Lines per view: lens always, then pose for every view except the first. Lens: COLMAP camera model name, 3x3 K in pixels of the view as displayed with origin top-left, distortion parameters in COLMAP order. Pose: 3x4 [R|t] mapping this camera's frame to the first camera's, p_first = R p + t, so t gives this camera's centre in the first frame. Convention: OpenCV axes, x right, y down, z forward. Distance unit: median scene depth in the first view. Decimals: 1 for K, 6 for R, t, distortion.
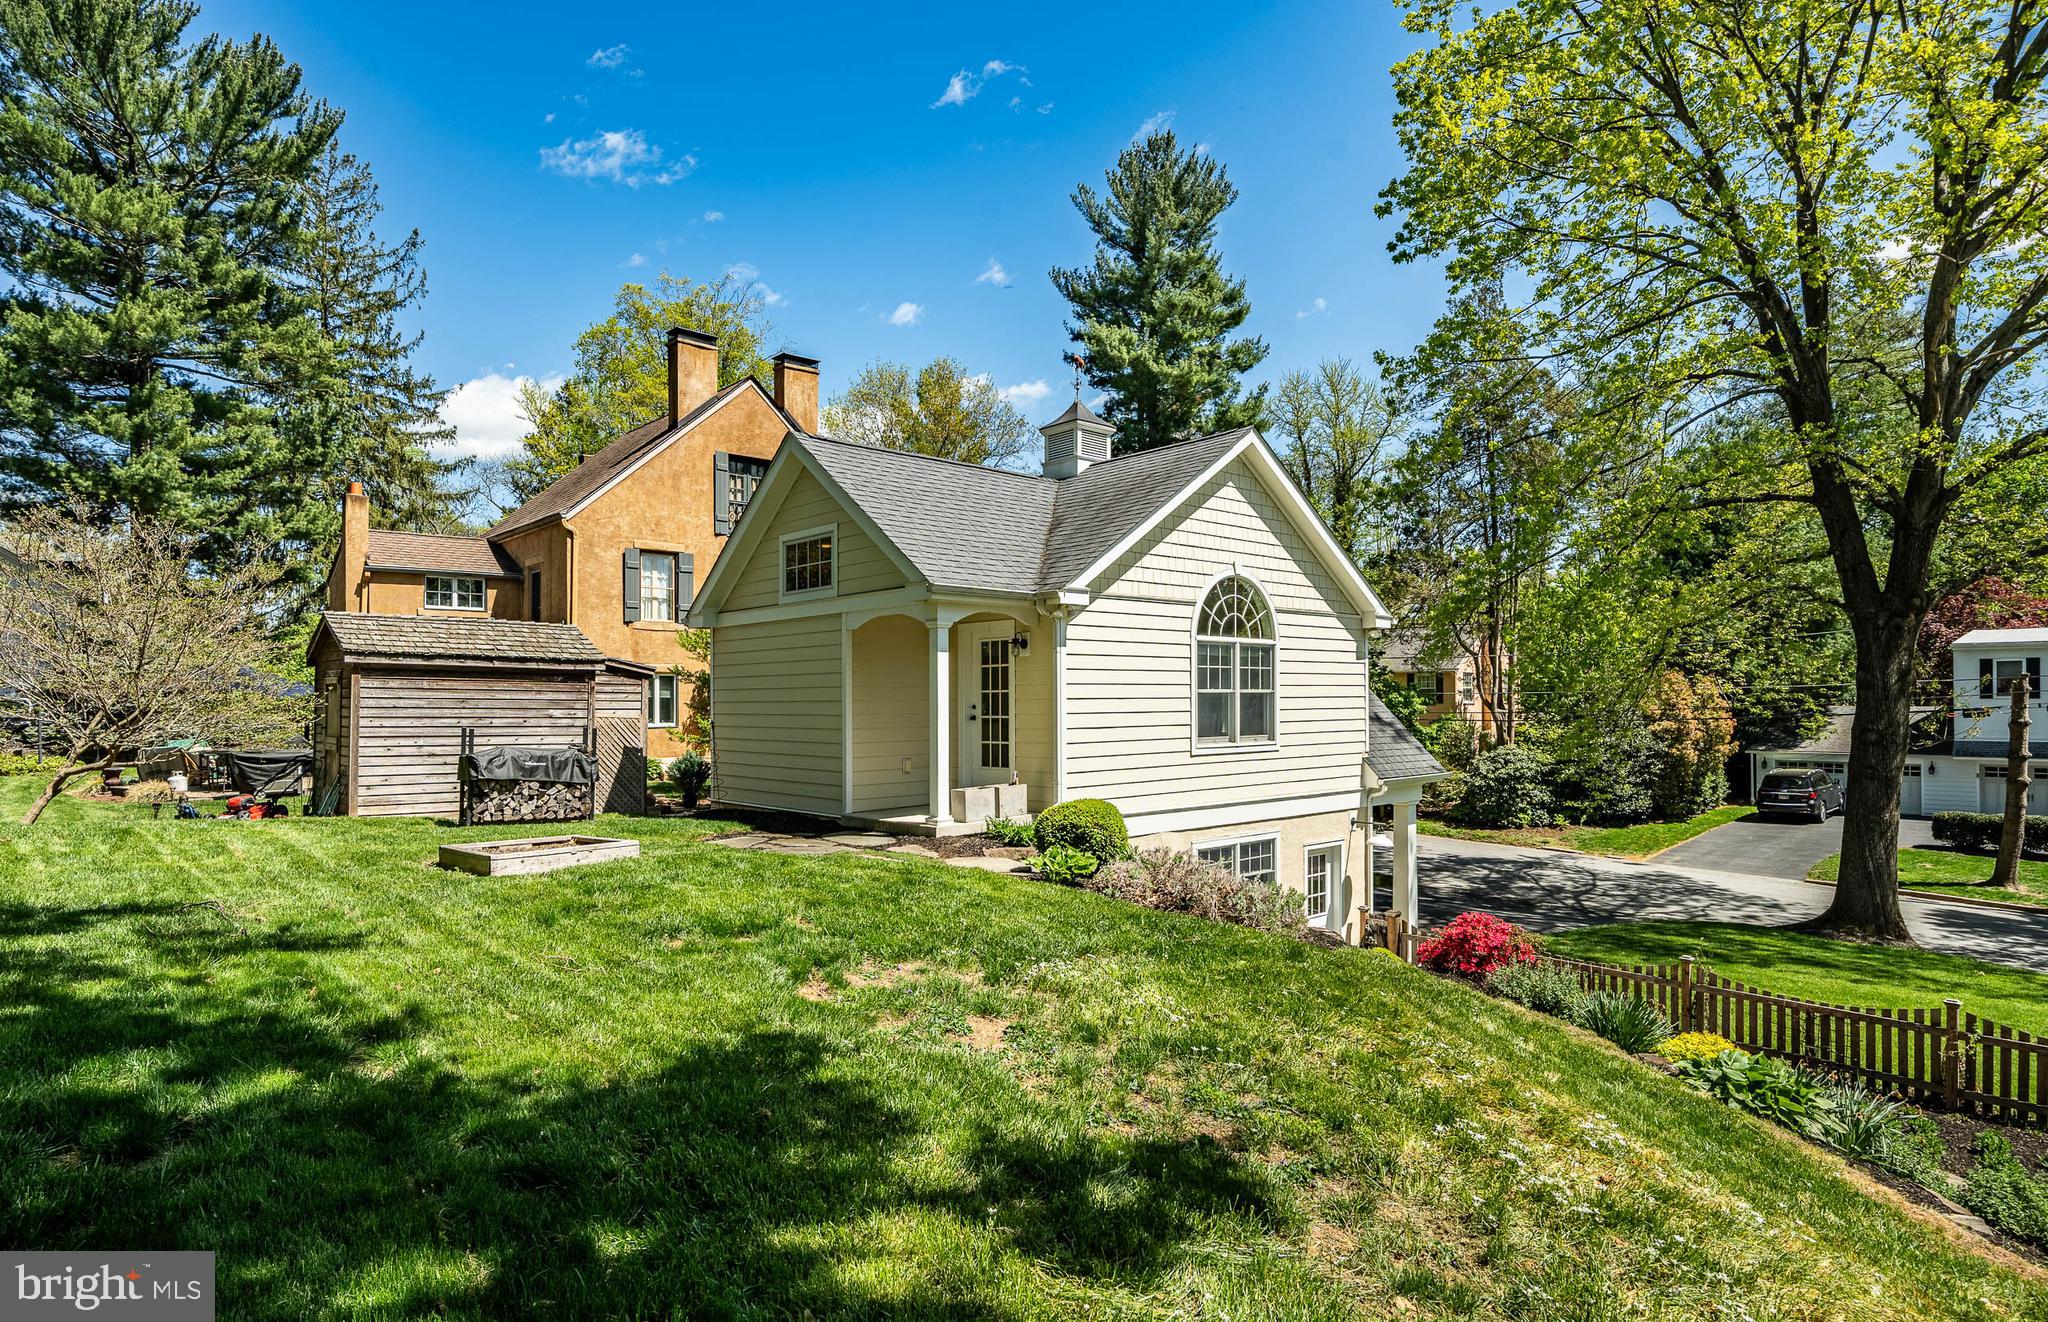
lens RADIAL K [[1122.1, 0, 1024.9], [0, 1122.1, 710.3], [0, 0, 1]] dist [-0.002900, 0.000344]
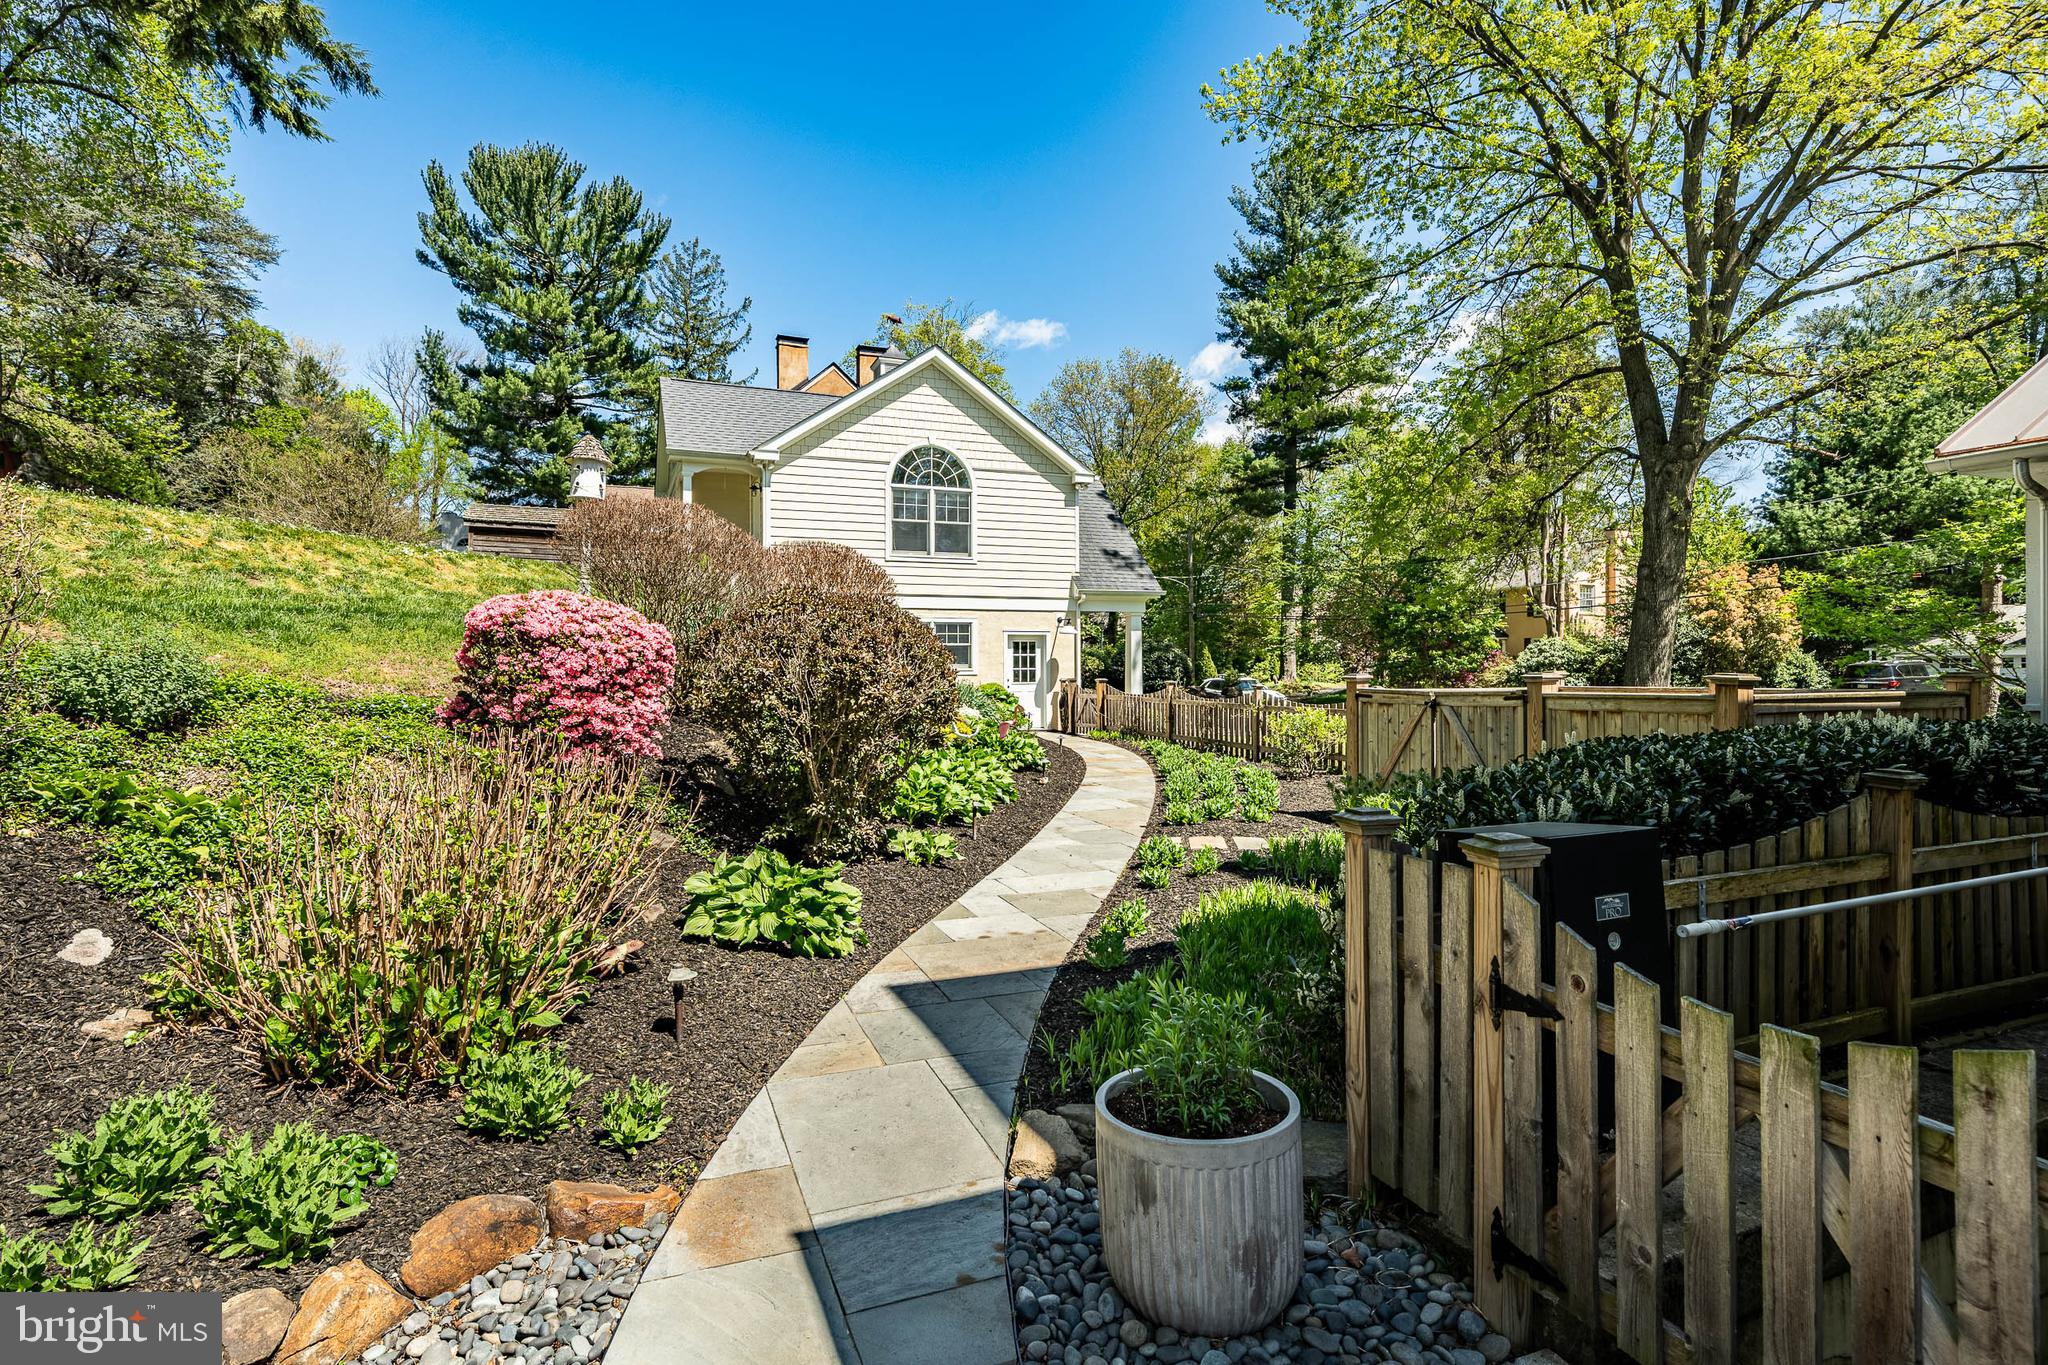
lens RADIAL K [[983.4, 0, 1024.0], [0, 983.4, 682.5], [0, 0, 1]] dist [-0.000731, -0.000659]
pose [[0.944913, 0.000055, -0.327323, 0.713465], [0.002428, 0.999971, 0.007178, 0.183839], [0.327314, -0.007578, 0.944885, -0.207779]]
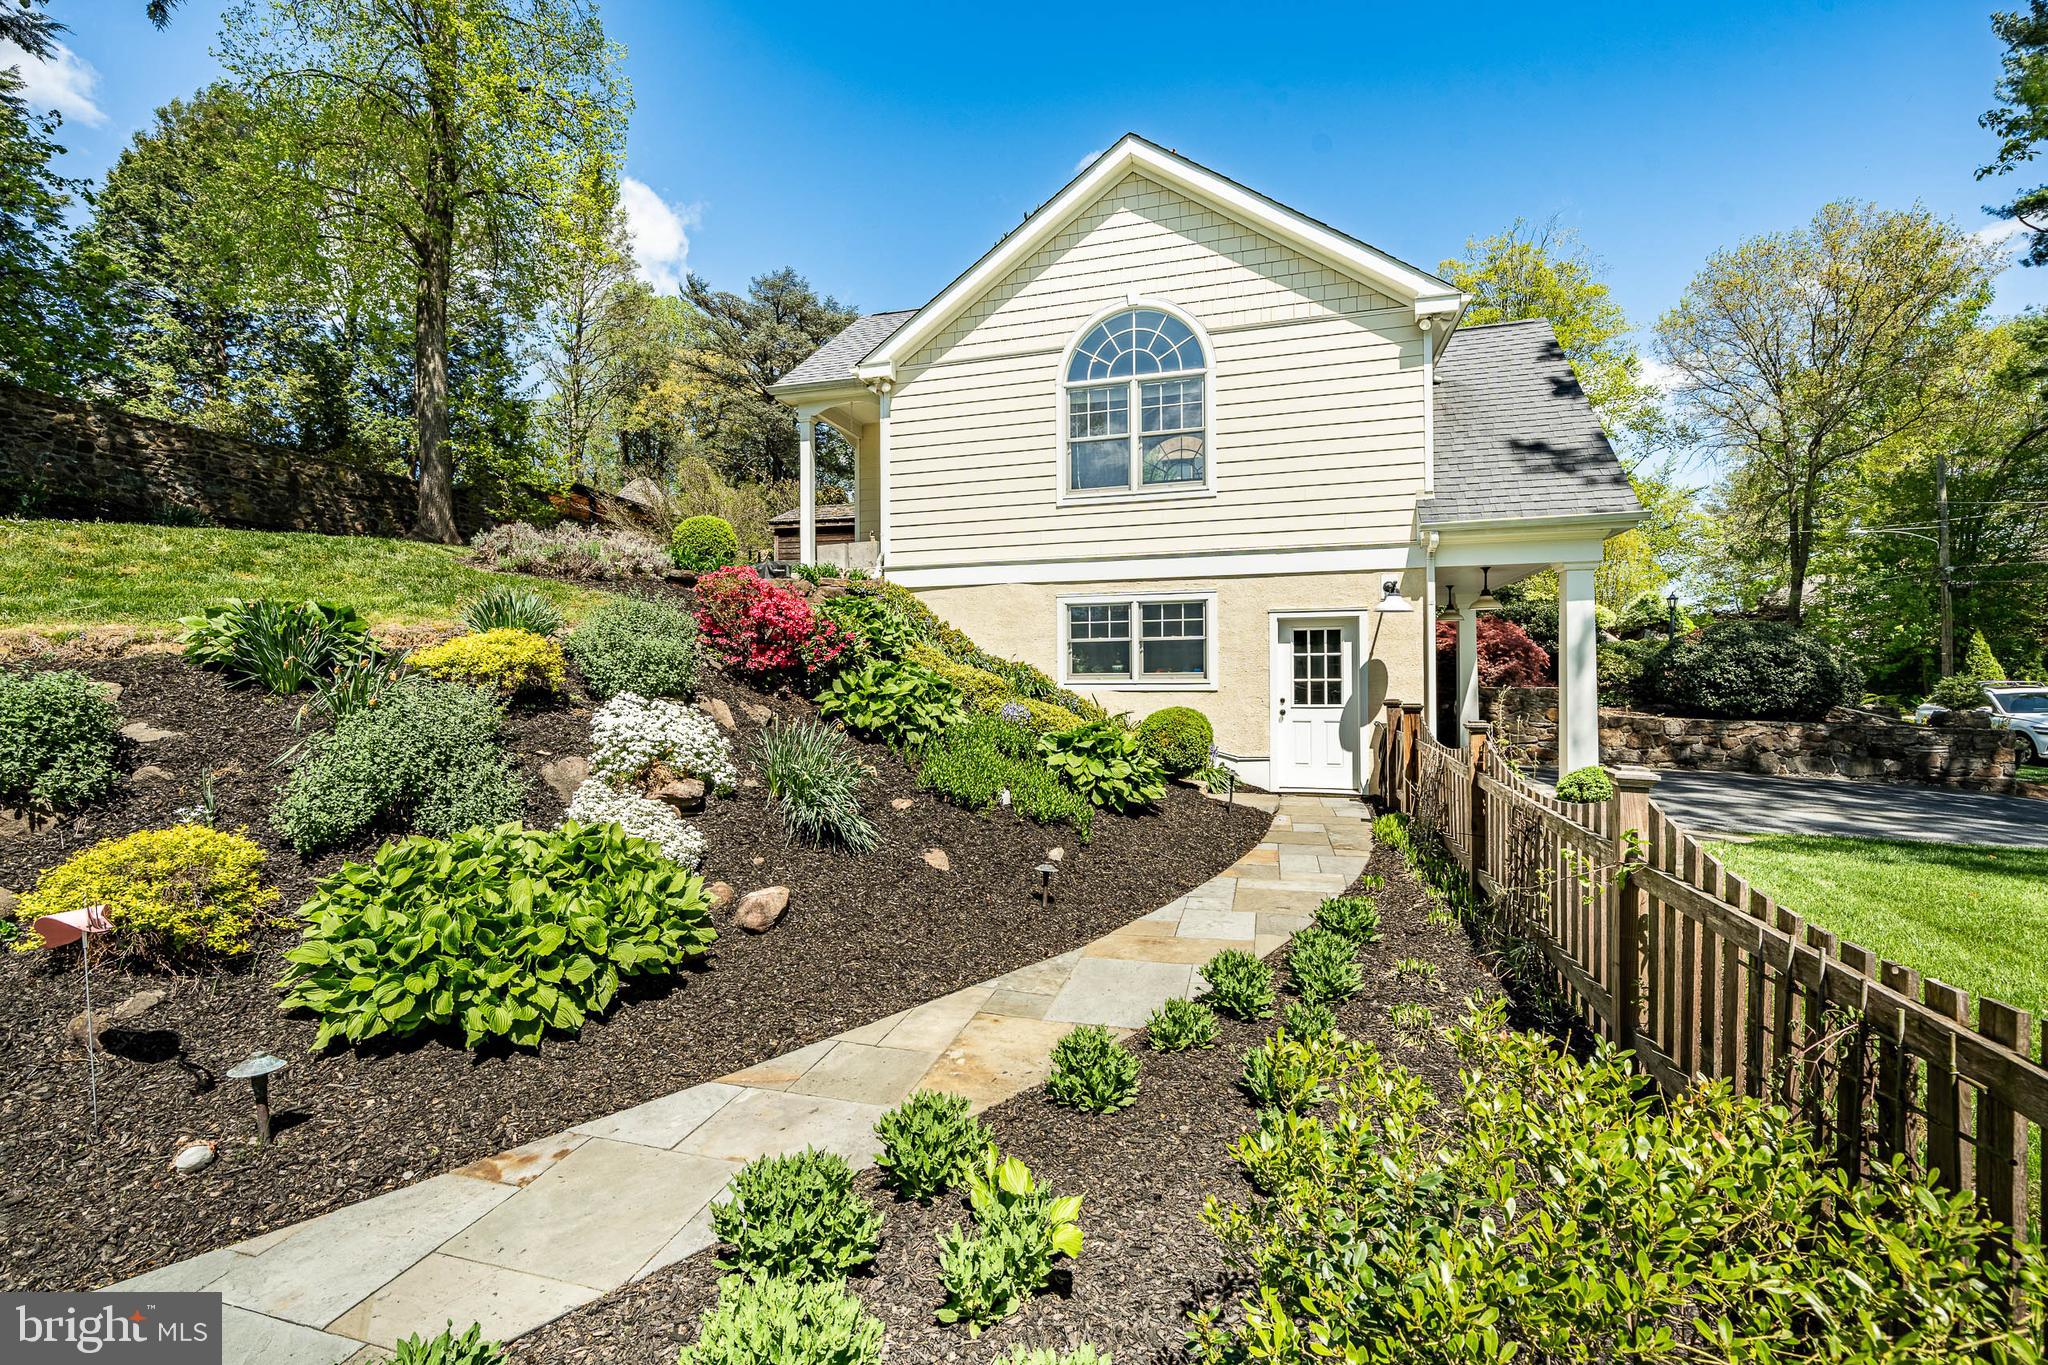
lens RADIAL K [[899.0, 0, 1024.0], [0, 899.0, 682.5], [0, 0, 1]] dist [-0.020662, -0.000002]
pose [[0.522337, 0.000611, -0.852739, 0.730254], [0.004770, 0.999982, 0.003638, 0.173284], [0.852726, -0.005968, 0.522325, 0.525169]]
